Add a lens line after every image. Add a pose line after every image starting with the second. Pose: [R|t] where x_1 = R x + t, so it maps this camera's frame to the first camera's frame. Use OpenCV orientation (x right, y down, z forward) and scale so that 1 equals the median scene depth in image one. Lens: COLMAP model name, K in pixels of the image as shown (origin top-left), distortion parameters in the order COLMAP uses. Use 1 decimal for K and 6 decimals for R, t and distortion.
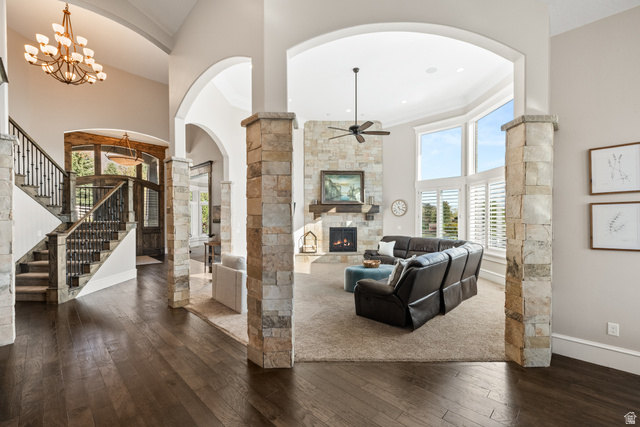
lens RADIAL K [[279.2, 0, 319.9], [0, 279.2, 217.5], [0, 0, 1]] dist [-0.000130, -0.000018]
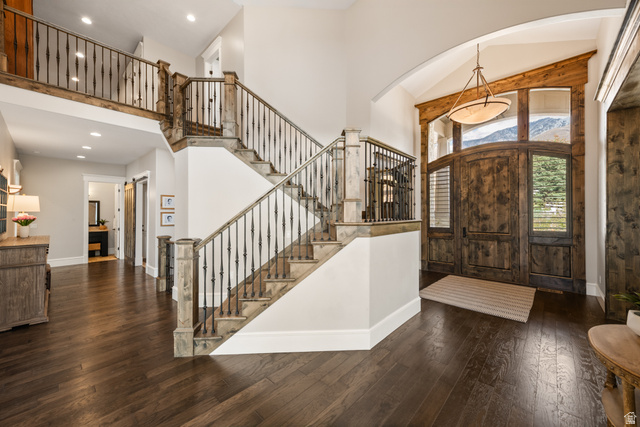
lens RADIAL K [[250.5, 0, 319.7], [0, 250.5, 213.6], [0, 0, 1]] dist [0.013920, 0.000019]
pose [[0.036255, -0.004431, -0.999333, -0.277225], [0.002254, 0.999988, -0.004352, 0.002019], [0.999340, -0.002095, 0.036265, 0.952599]]
